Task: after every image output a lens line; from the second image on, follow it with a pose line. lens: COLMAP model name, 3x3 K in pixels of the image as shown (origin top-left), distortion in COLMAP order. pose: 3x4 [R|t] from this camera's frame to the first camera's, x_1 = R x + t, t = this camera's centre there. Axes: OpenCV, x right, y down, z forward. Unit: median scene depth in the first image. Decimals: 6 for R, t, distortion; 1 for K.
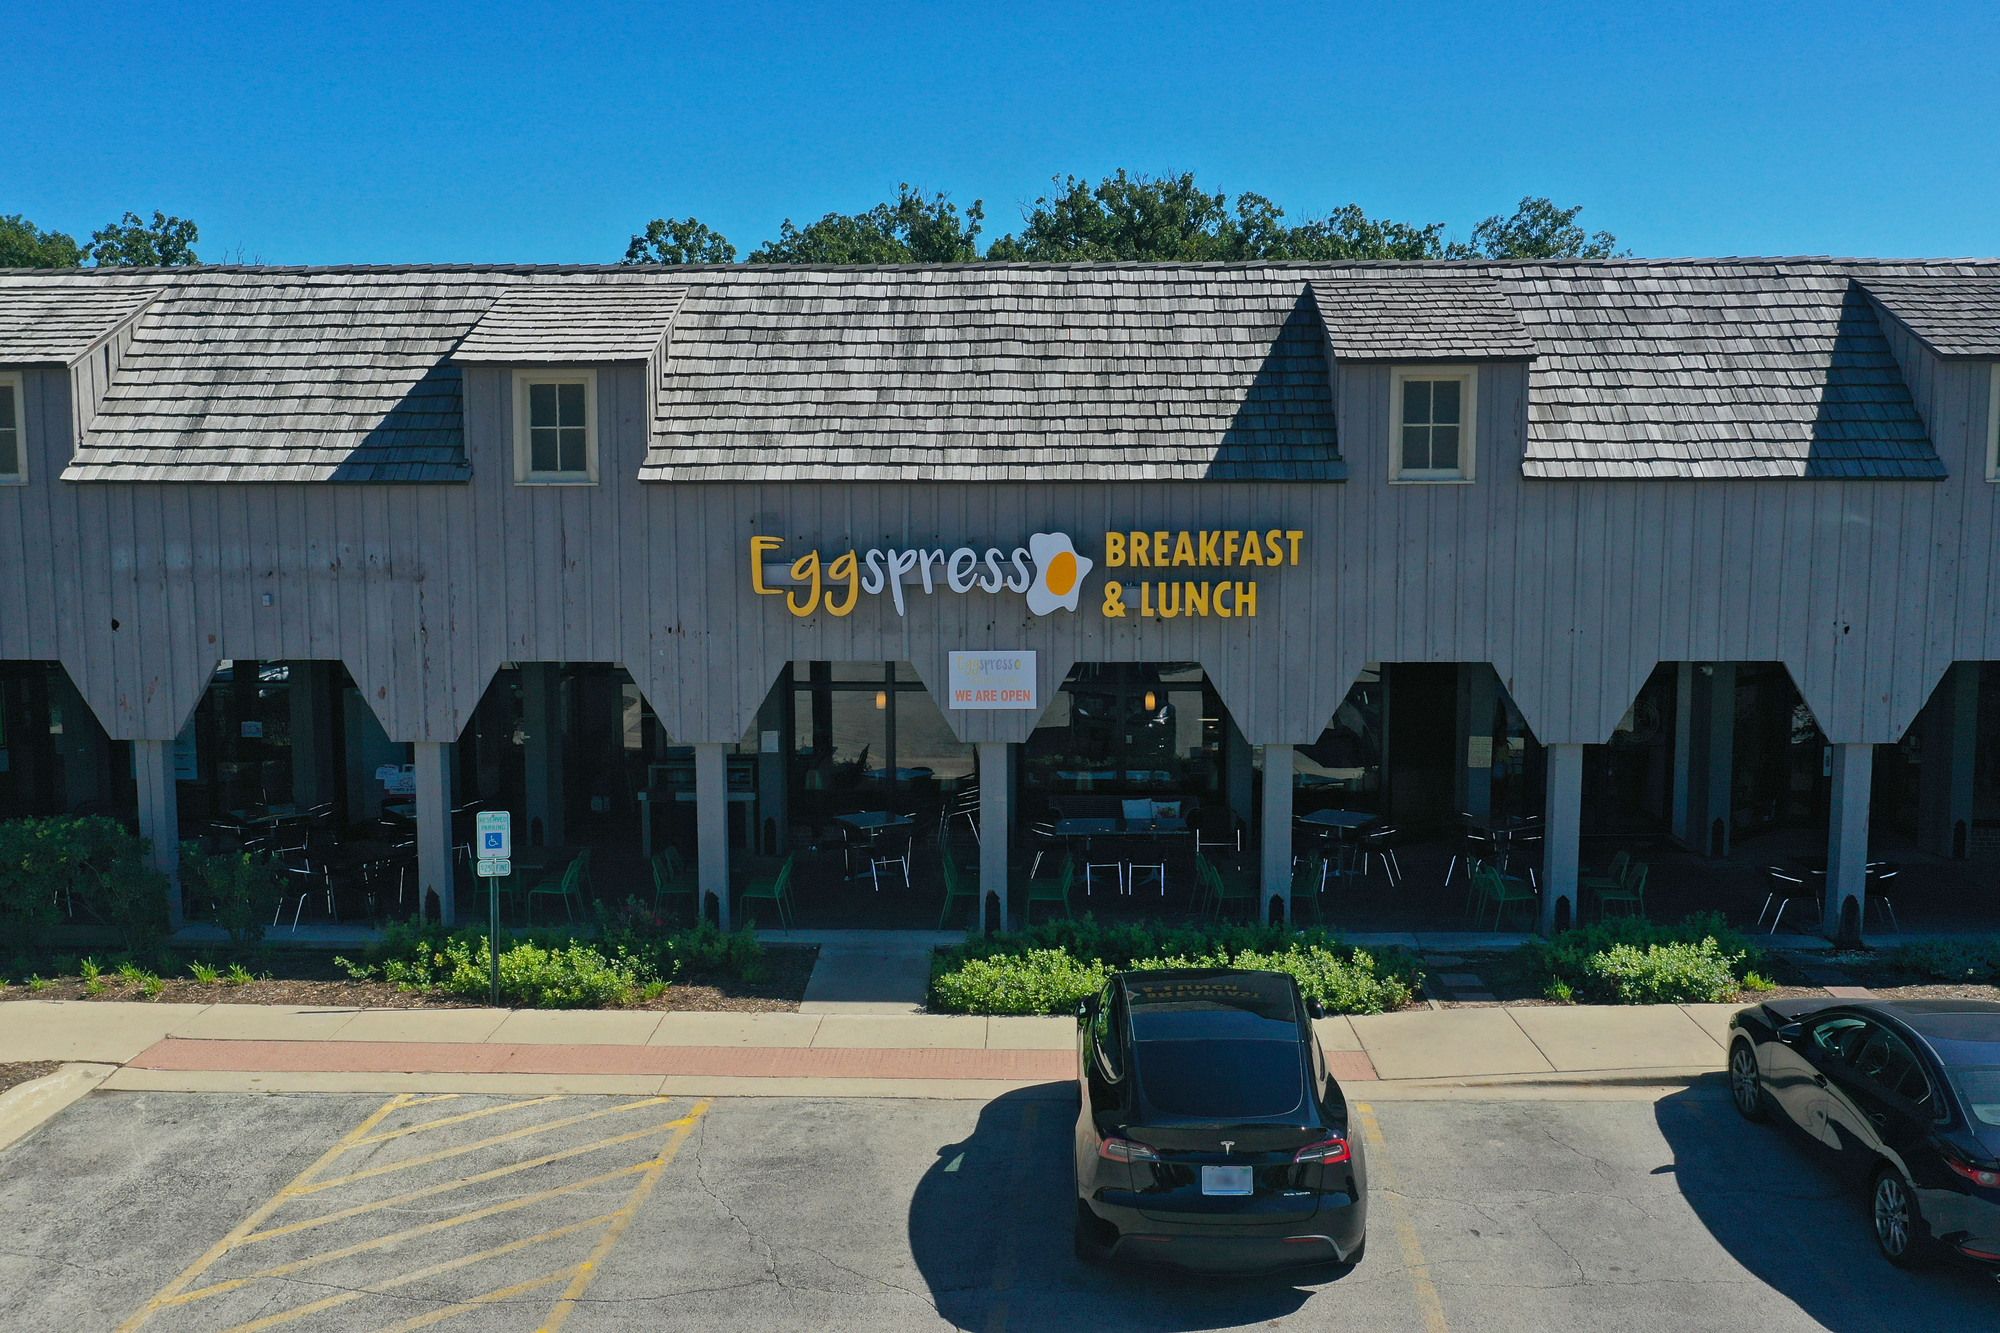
lens RADIAL K [[1971.0, 0, 1000.0], [0, 1971.0, 666.5], [0, 0, 1]] dist [-0.004582, -0.000794]
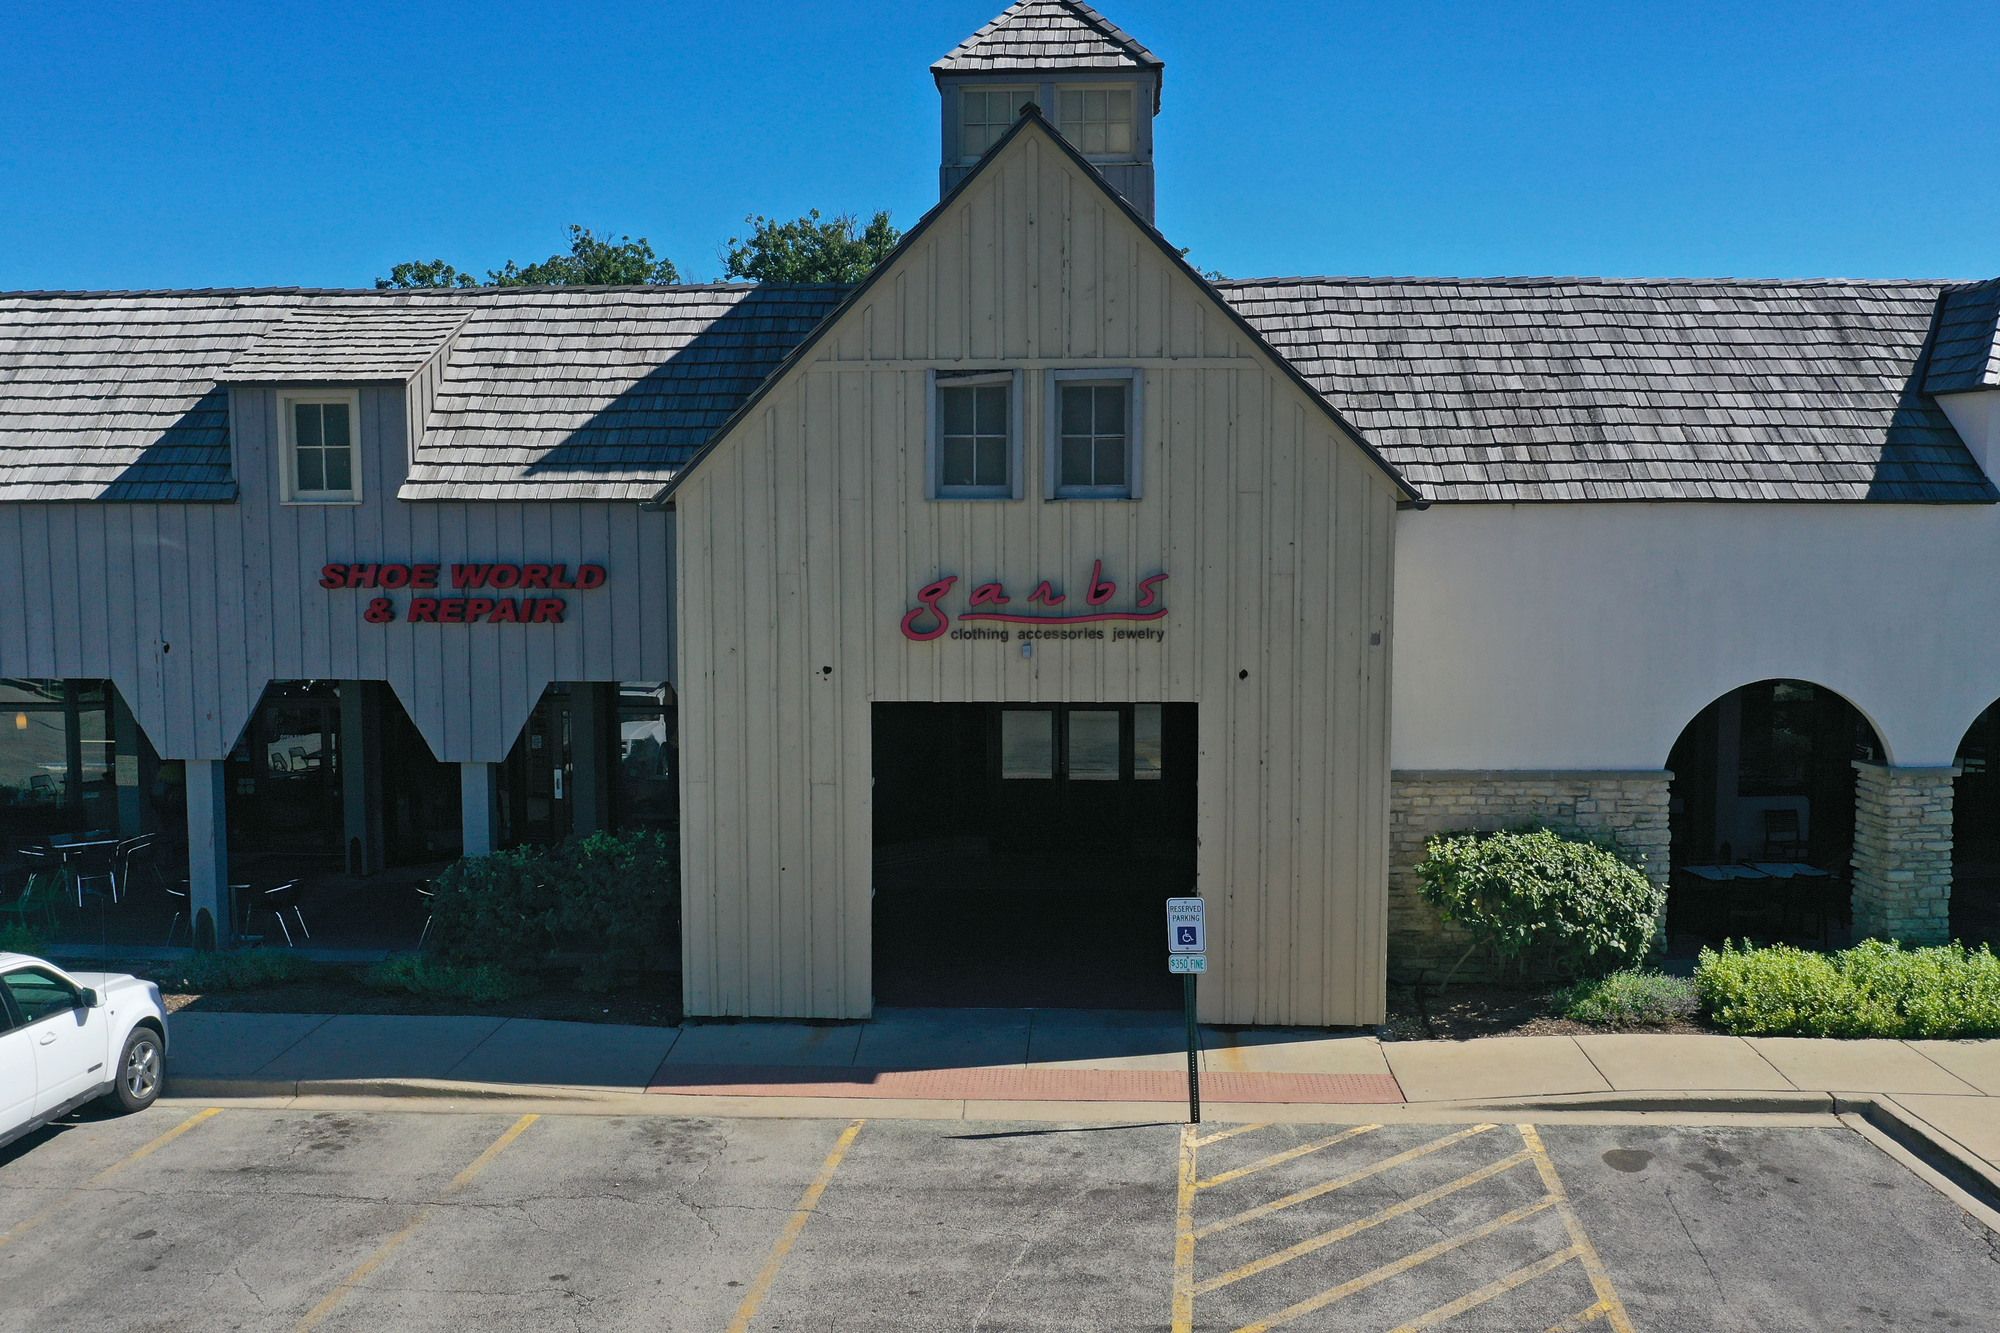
lens RADIAL K [[1971.0, 0, 1000.0], [0, 1971.0, 666.5], [0, 0, 1]] dist [-0.004582, -0.000794]
pose [[0.999763, 0.004189, -0.021368, 0.146102], [-0.004395, 0.999944, -0.009614, -0.000195], [0.021326, 0.009705, 0.999725, -0.002618]]
